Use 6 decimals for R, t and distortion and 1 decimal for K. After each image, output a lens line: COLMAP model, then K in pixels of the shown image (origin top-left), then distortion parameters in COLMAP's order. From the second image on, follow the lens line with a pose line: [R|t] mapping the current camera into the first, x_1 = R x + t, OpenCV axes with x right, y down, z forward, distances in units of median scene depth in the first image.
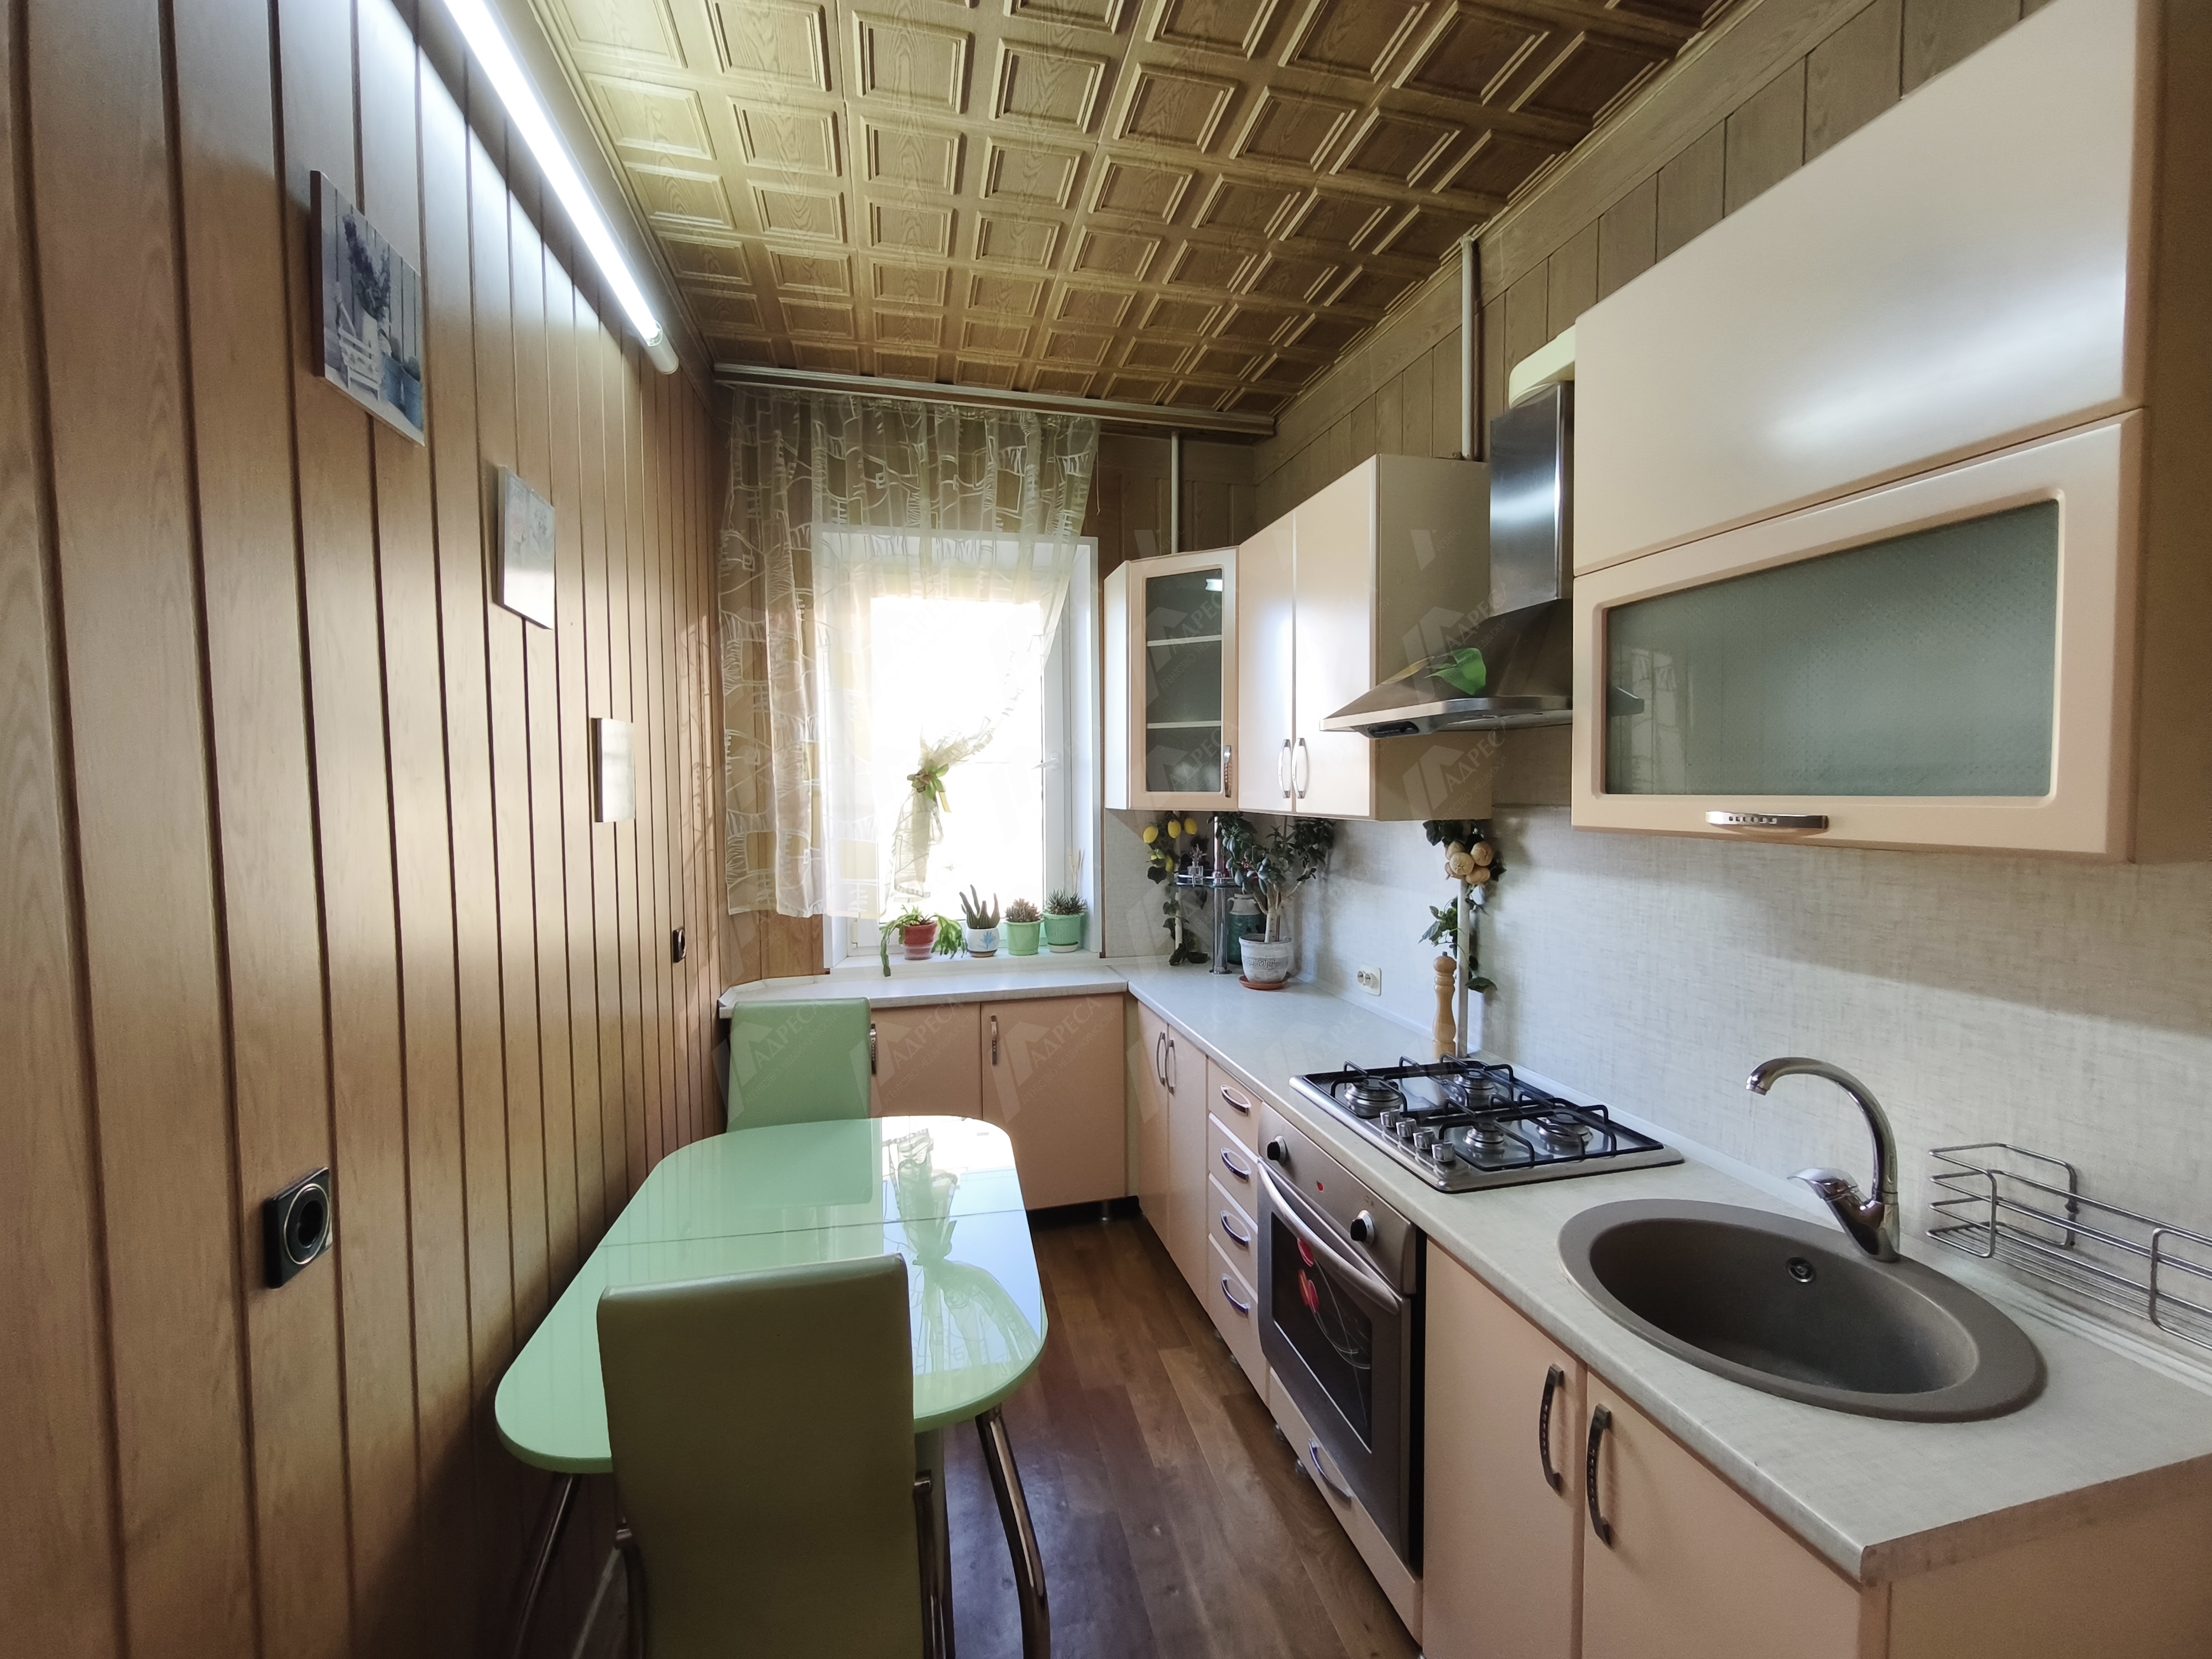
lens RADIAL K [[936.2, 0, 1107.1], [0, 936.2, 829.6], [0, 0, 1]] dist [0.000658, 0.000795]
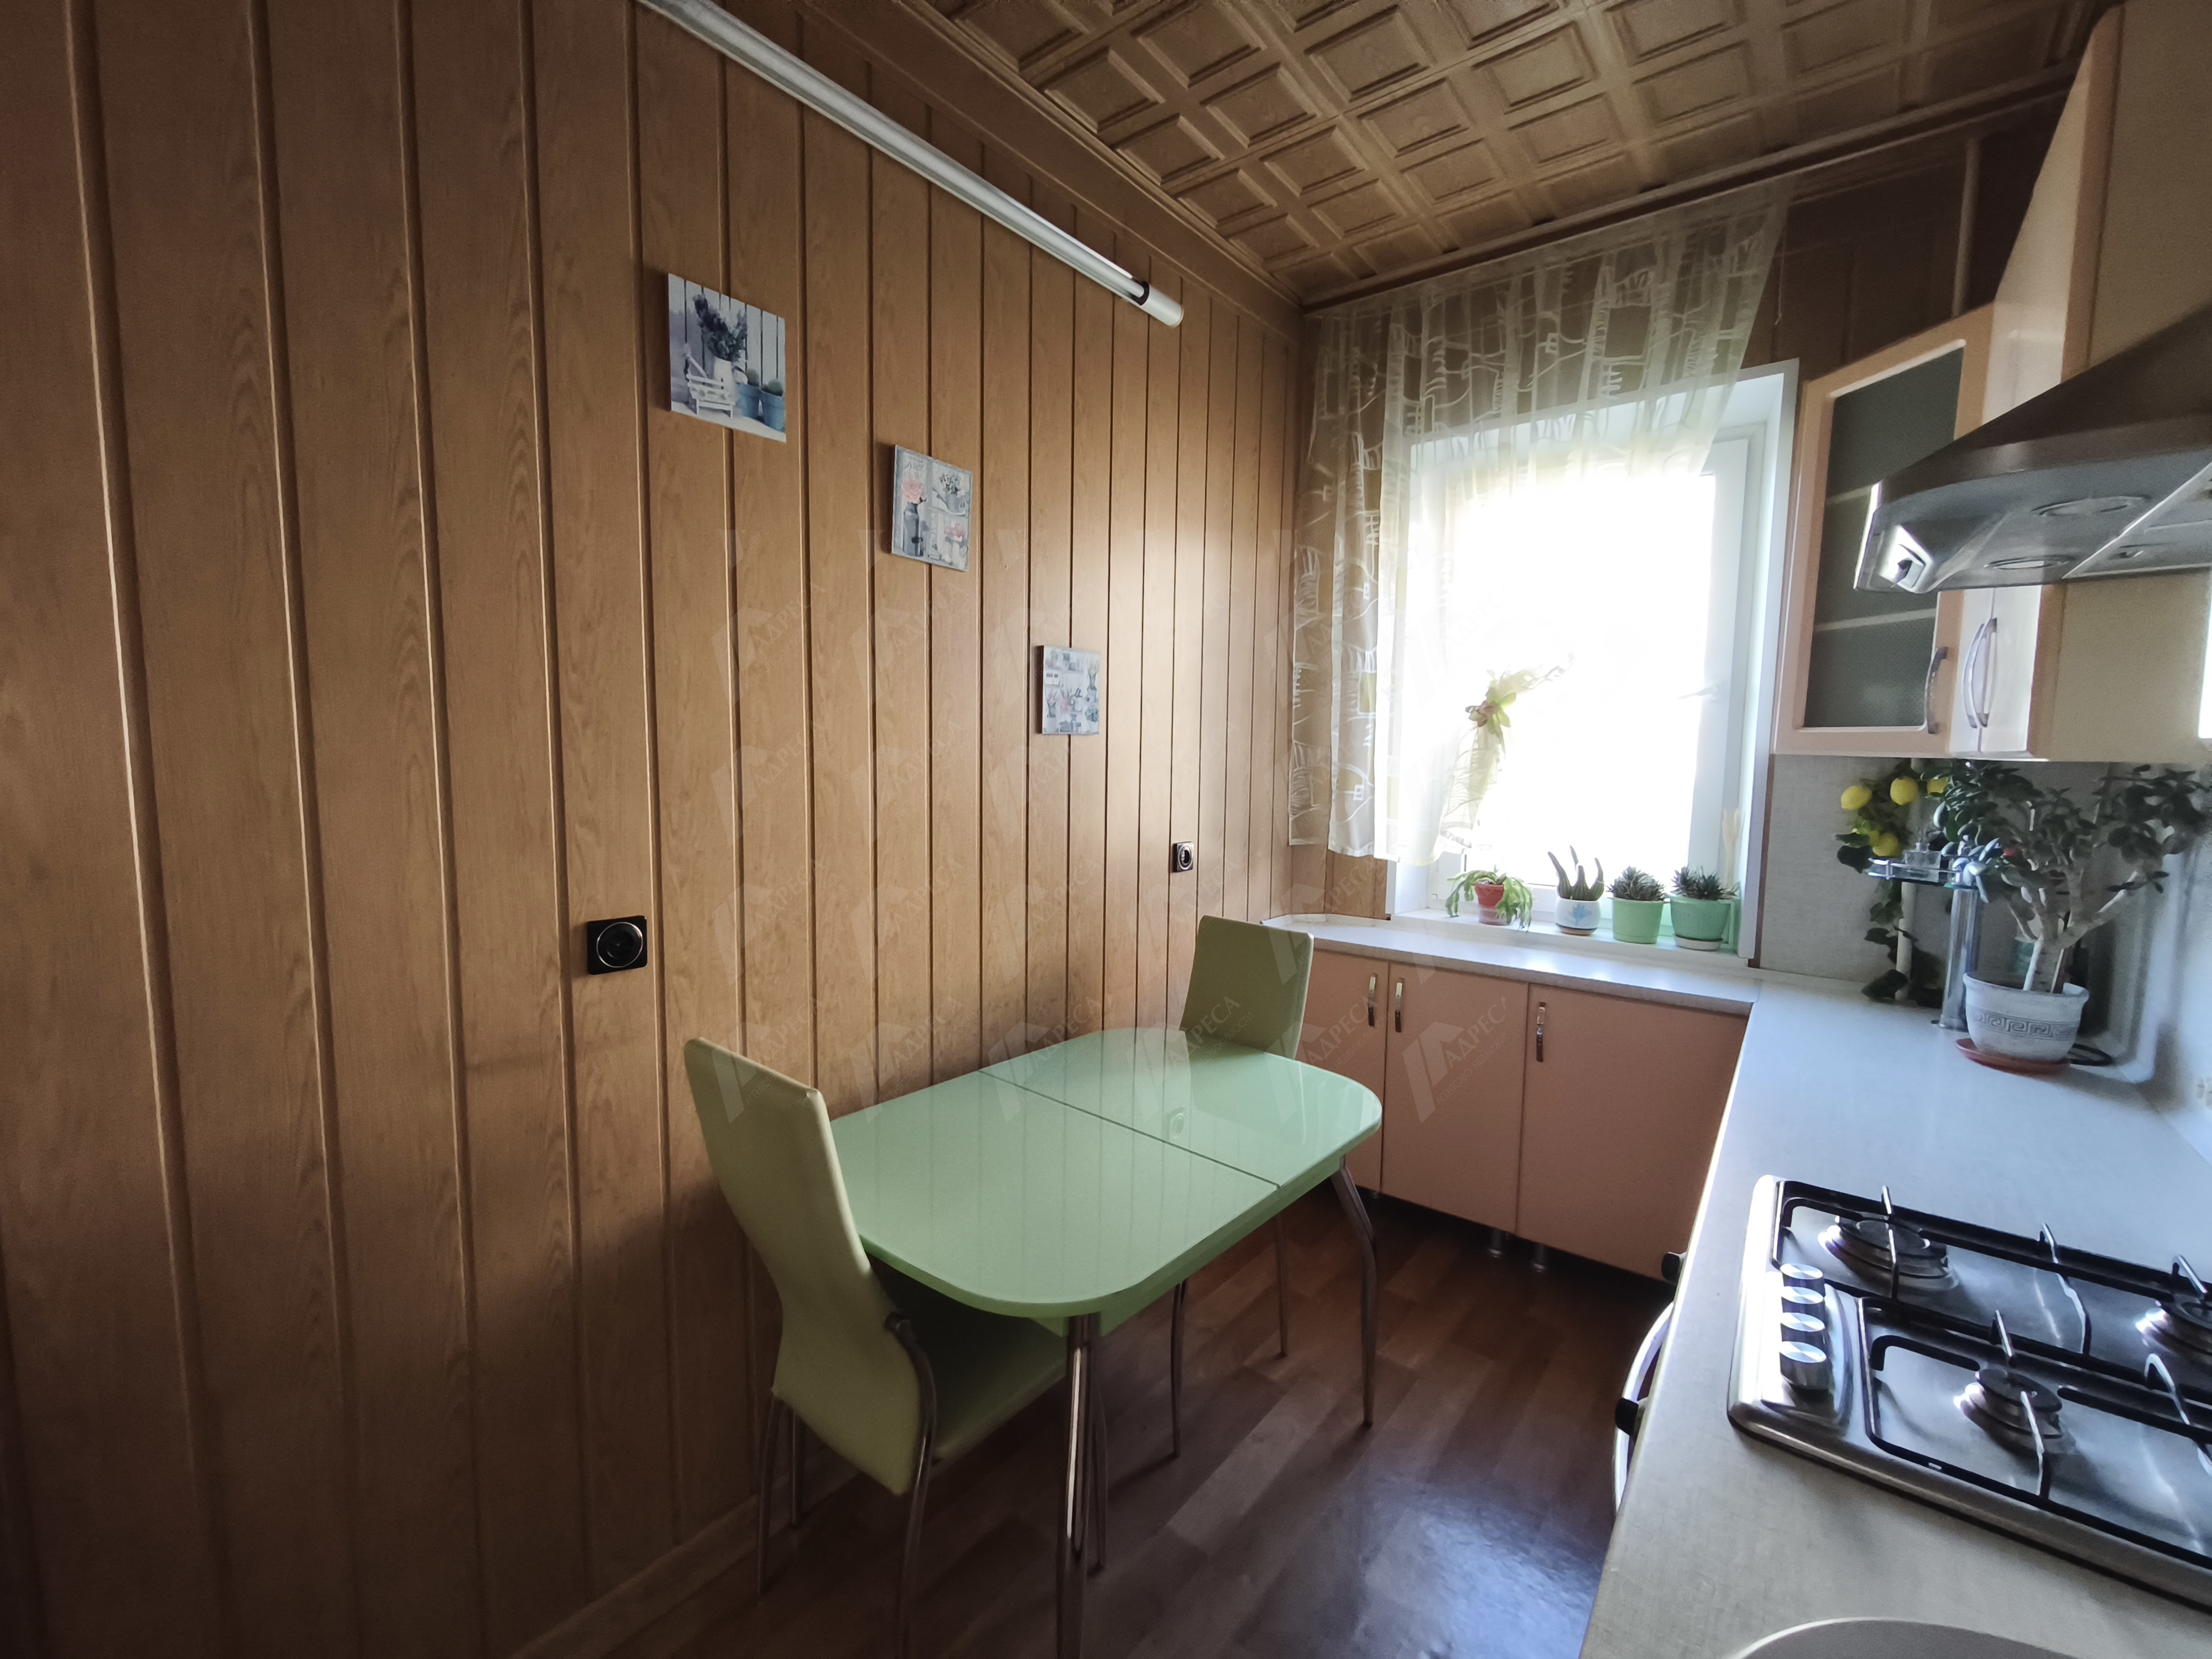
lens RADIAL K [[936.2, 0, 1095.8], [0, 936.2, 825.5], [0, 0, 1]] dist [0.000658, 0.000795]
pose [[0.609386, 0.086649, -0.788125, 0.269813], [-0.060867, 0.996190, 0.062461, 0.018253], [0.790534, 0.009908, 0.612338, 0.192919]]
